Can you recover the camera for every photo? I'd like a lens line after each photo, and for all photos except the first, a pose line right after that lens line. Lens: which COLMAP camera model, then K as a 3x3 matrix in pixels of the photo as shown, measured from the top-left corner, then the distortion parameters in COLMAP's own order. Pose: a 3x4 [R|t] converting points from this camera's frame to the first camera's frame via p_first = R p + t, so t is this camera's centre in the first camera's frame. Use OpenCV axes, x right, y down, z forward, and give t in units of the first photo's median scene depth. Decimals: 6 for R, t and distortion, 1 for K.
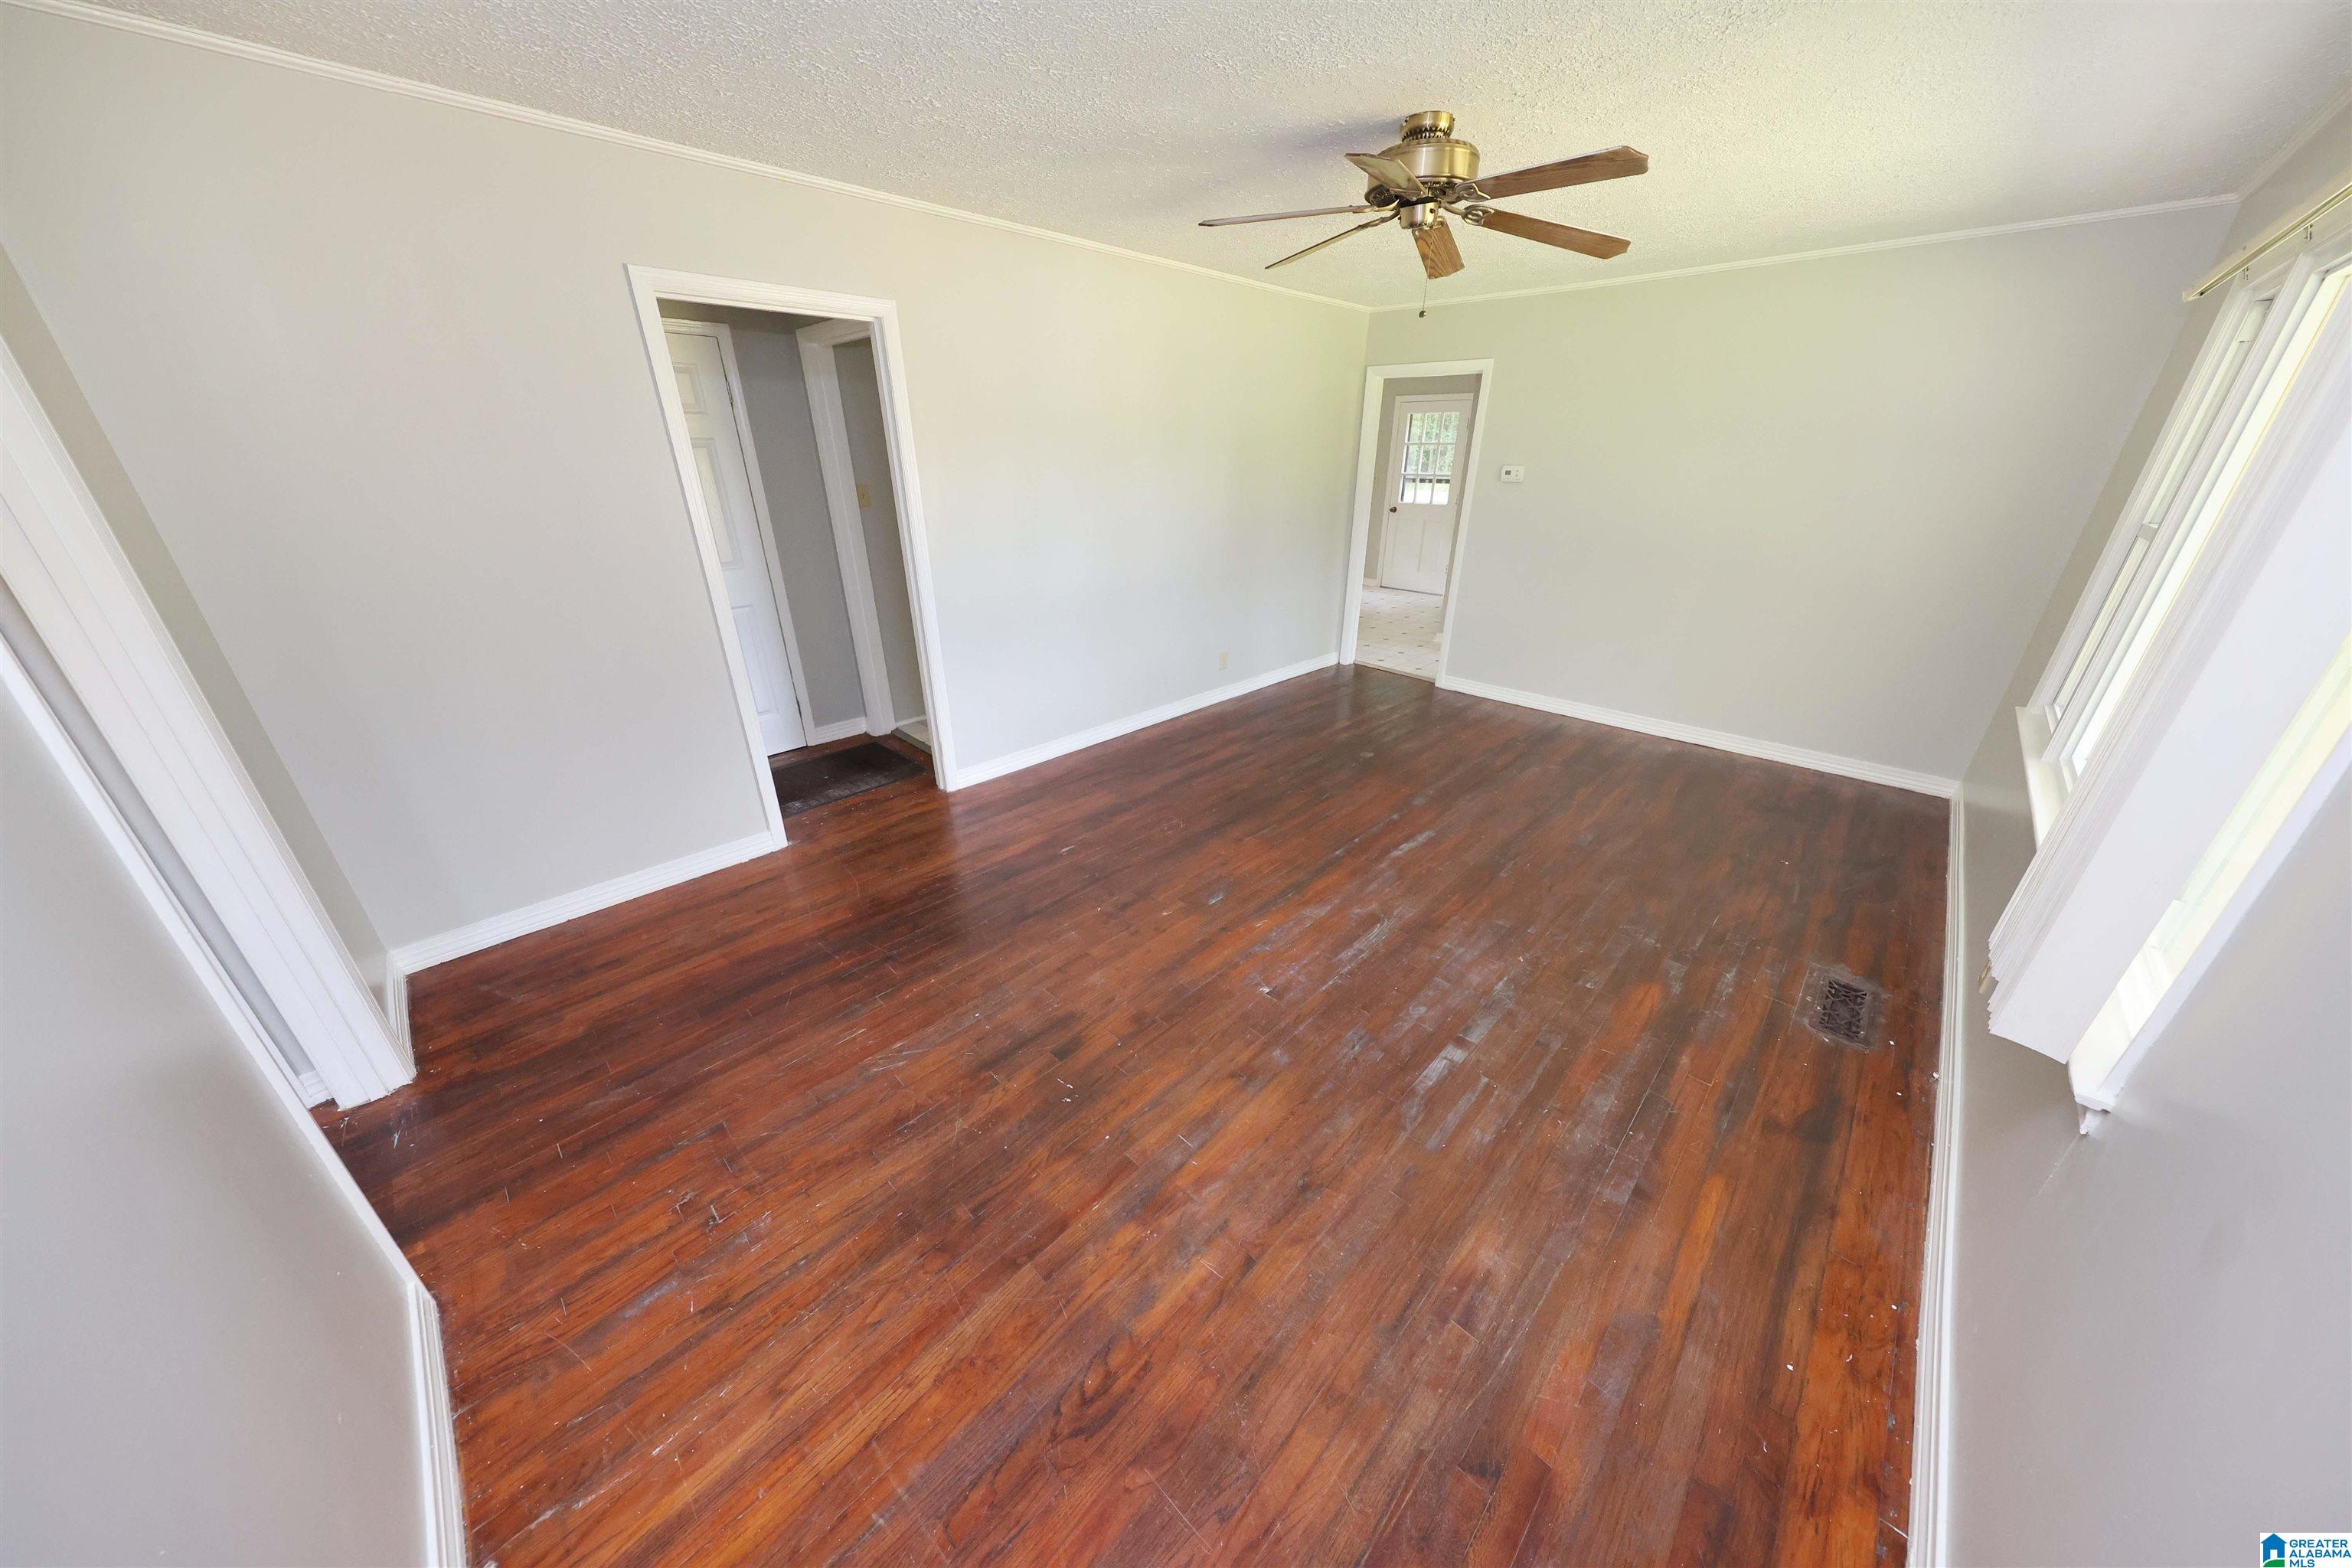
lens RADIAL K [[737.0, 0, 1181.4], [0, 737.0, 780.8], [0, 0, 1]] dist [0.001745, -0.000046]
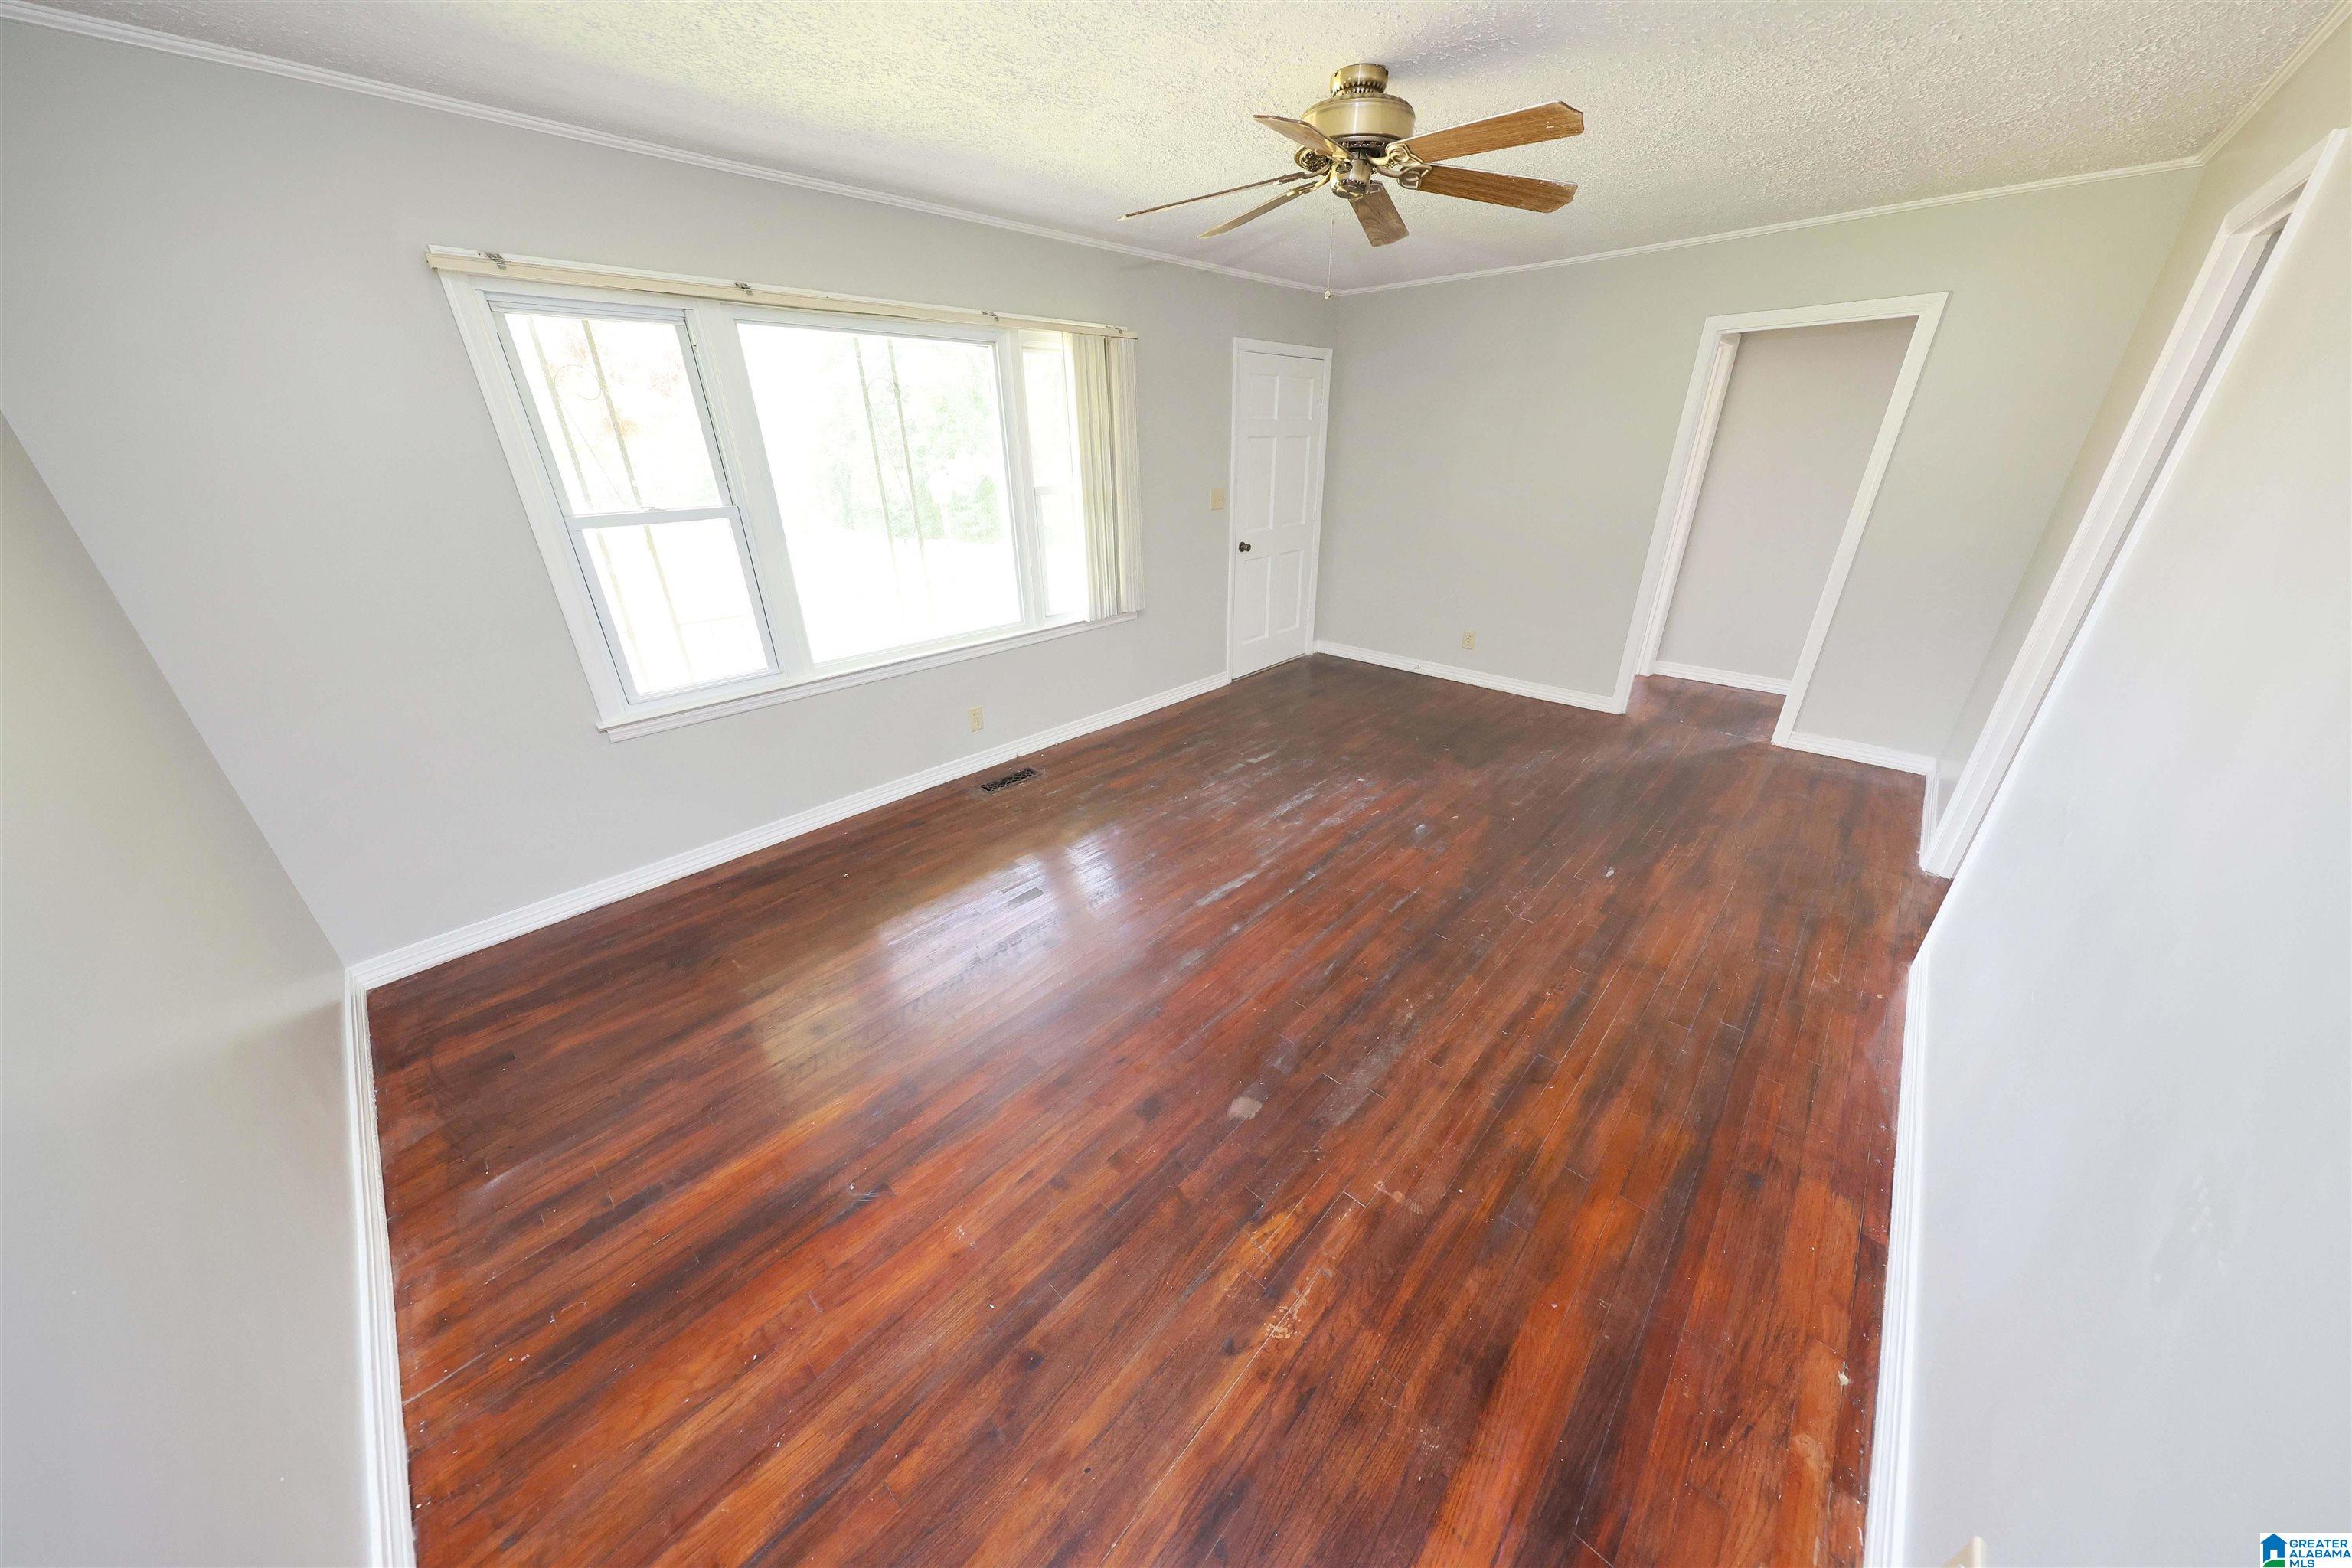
lens RADIAL K [[737.0, 0, 1181.4], [0, 737.0, 780.8], [0, 0, 1]] dist [0.001745, -0.000046]
pose [[-0.999726, 0.019077, -0.013552, 0.444236], [0.002316, 0.656970, 0.753913, -0.774879], [0.023285, 0.753676, -0.656834, 1.737074]]
